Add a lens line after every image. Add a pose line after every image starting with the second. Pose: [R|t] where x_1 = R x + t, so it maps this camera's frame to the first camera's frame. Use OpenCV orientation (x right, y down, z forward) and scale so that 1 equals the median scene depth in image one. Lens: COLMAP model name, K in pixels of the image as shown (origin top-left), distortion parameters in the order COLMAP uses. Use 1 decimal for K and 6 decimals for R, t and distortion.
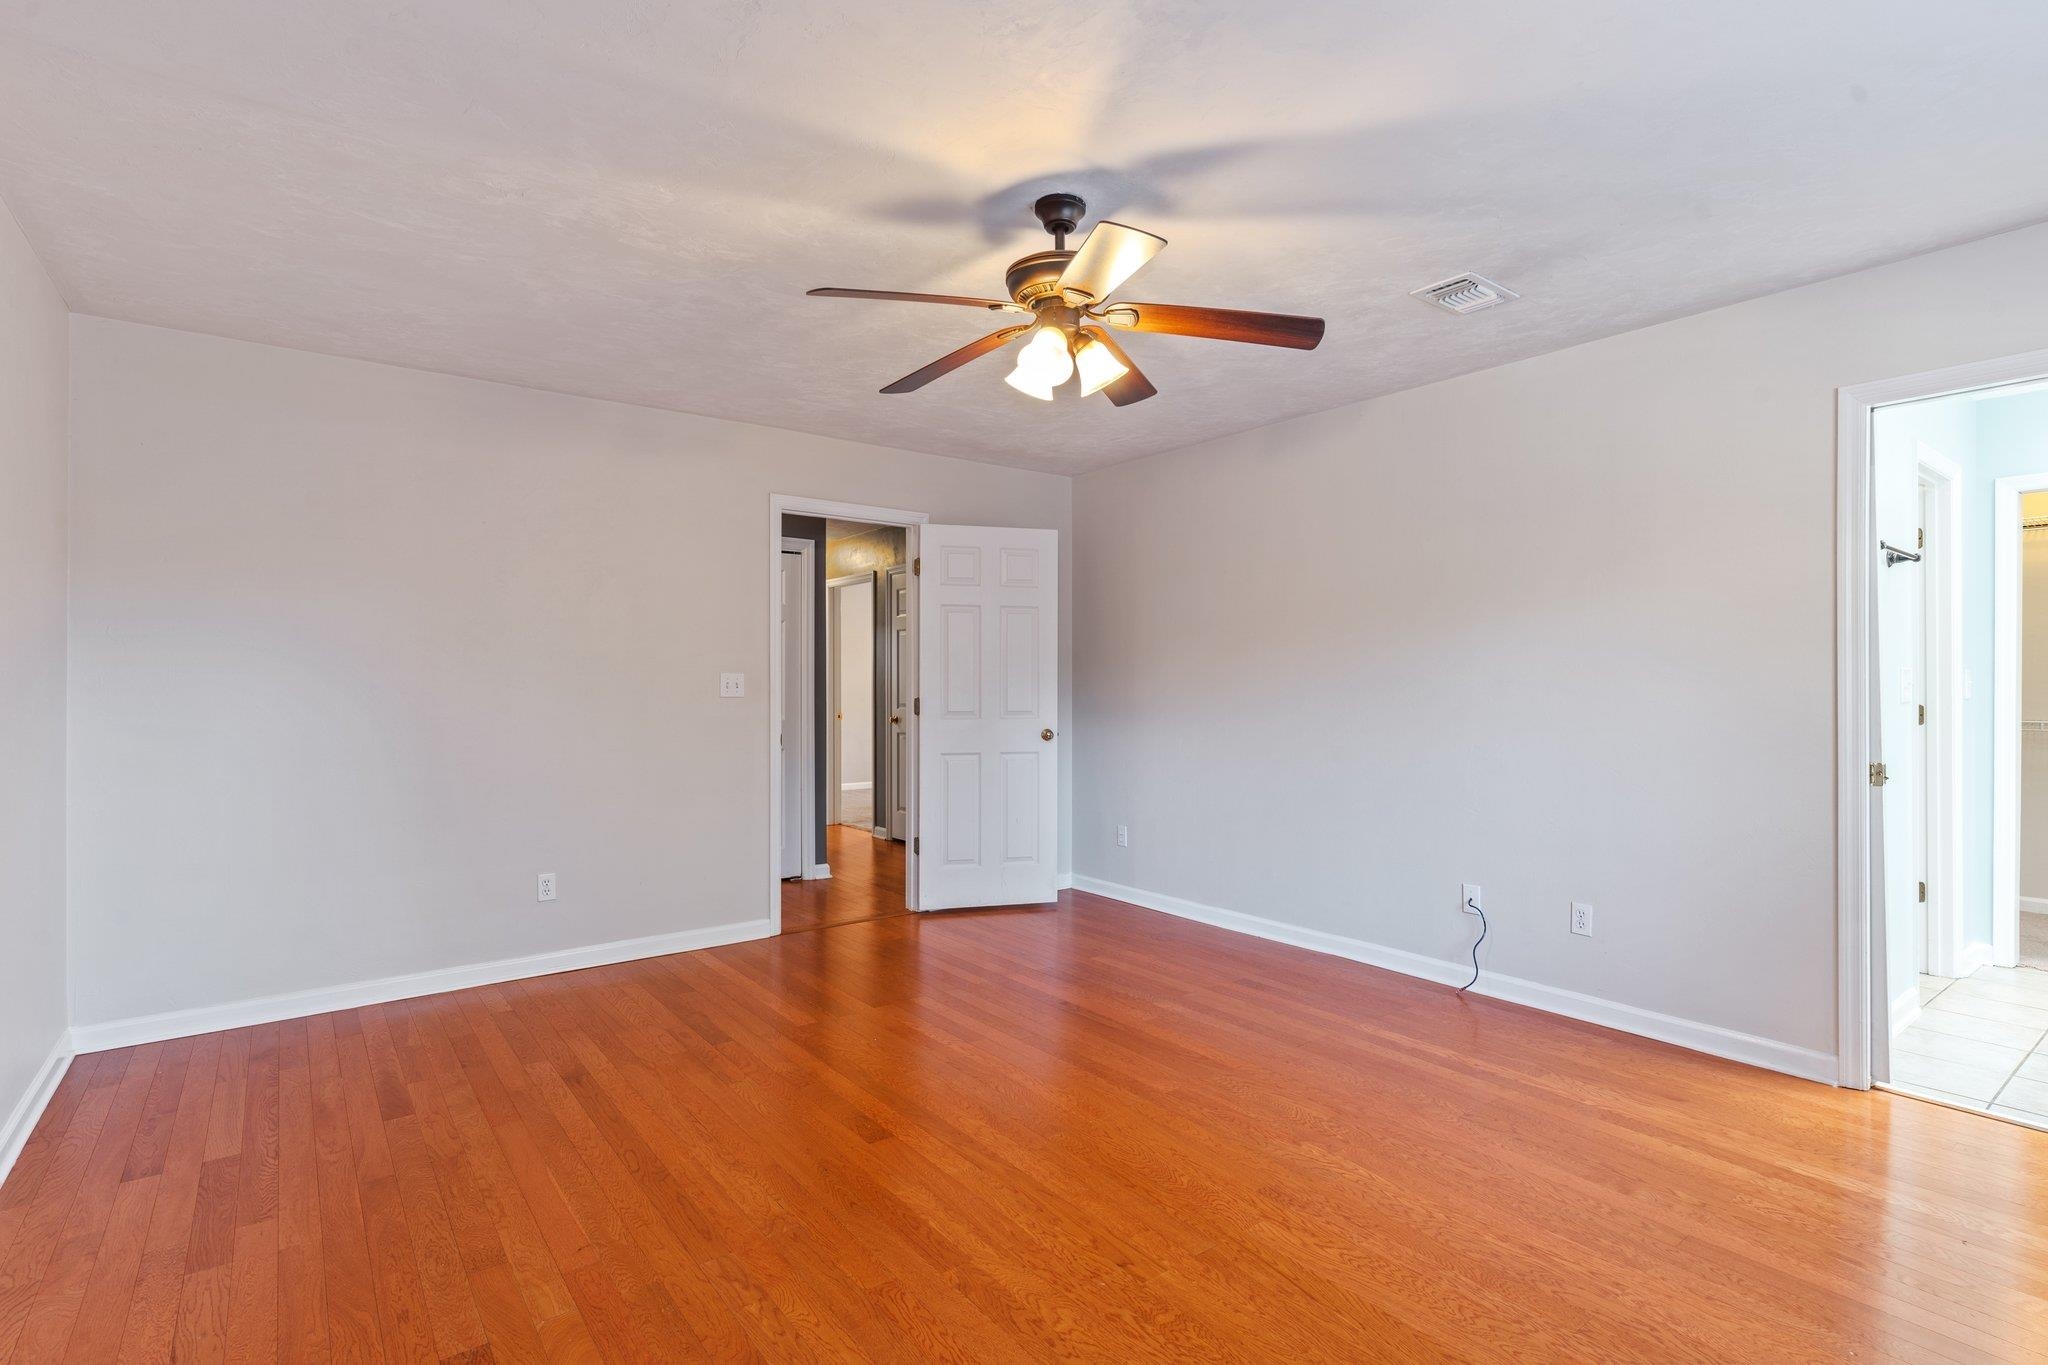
lens RADIAL K [[985.8, 0, 1007.5], [0, 985.8, 679.7], [0, 0, 1]] dist [-0.000066, 0.000206]
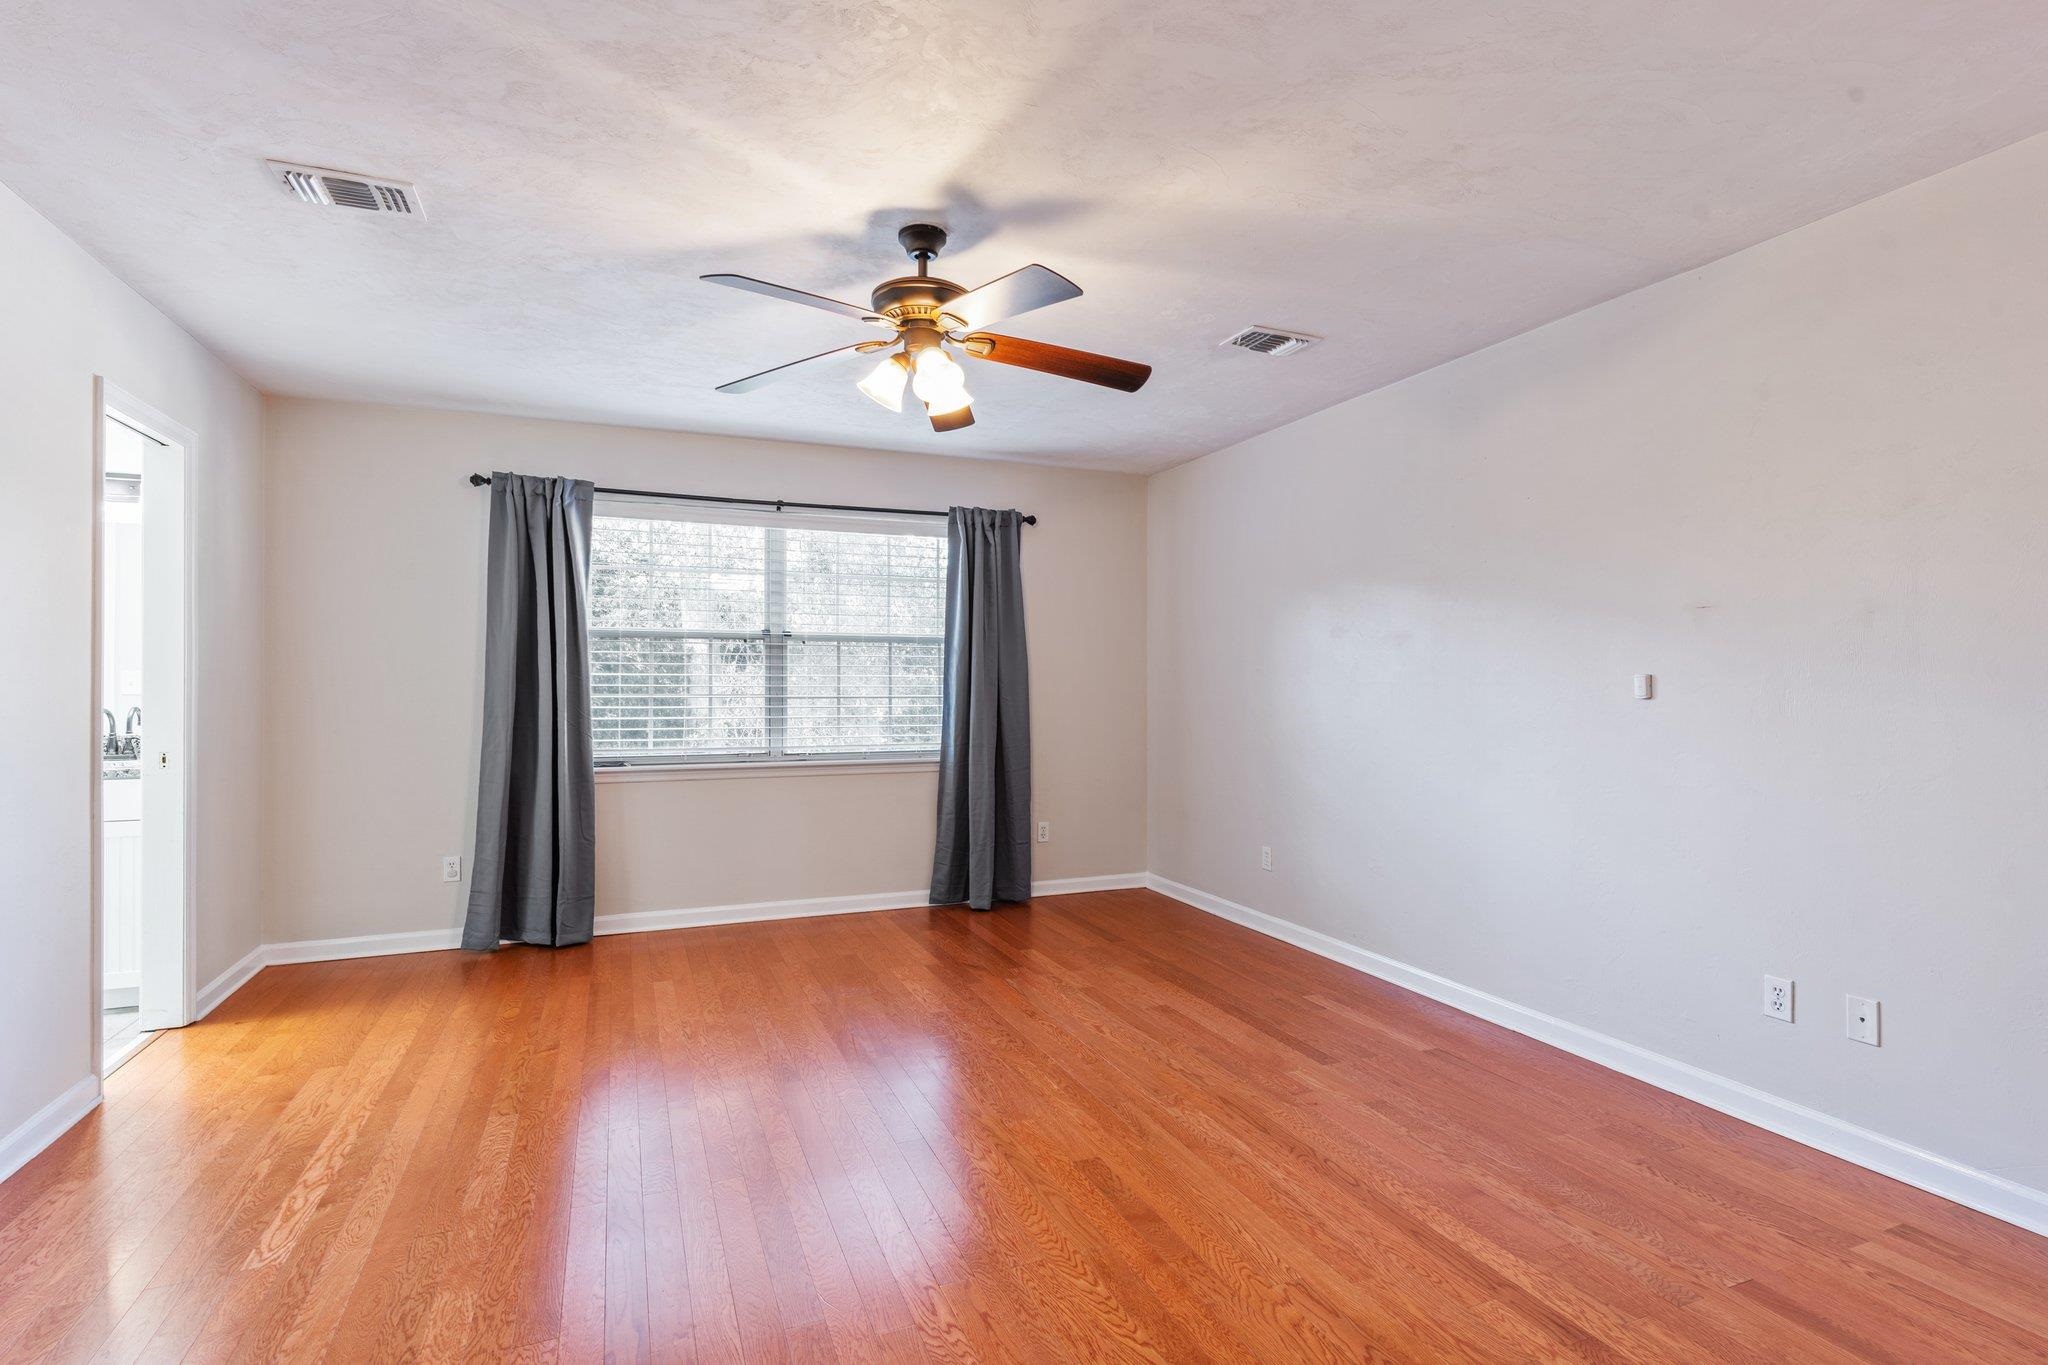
lens RADIAL K [[985.8, 0, 1013.6], [0, 985.8, 687.0], [0, 0, 1]] dist [-0.000066, 0.000206]
pose [[-0.969619, 0.000377, 0.244620, -0.289897], [-0.000521, 0.999993, -0.003606, 0.010568], [-0.244620, -0.003624, -0.969612, 1.921720]]
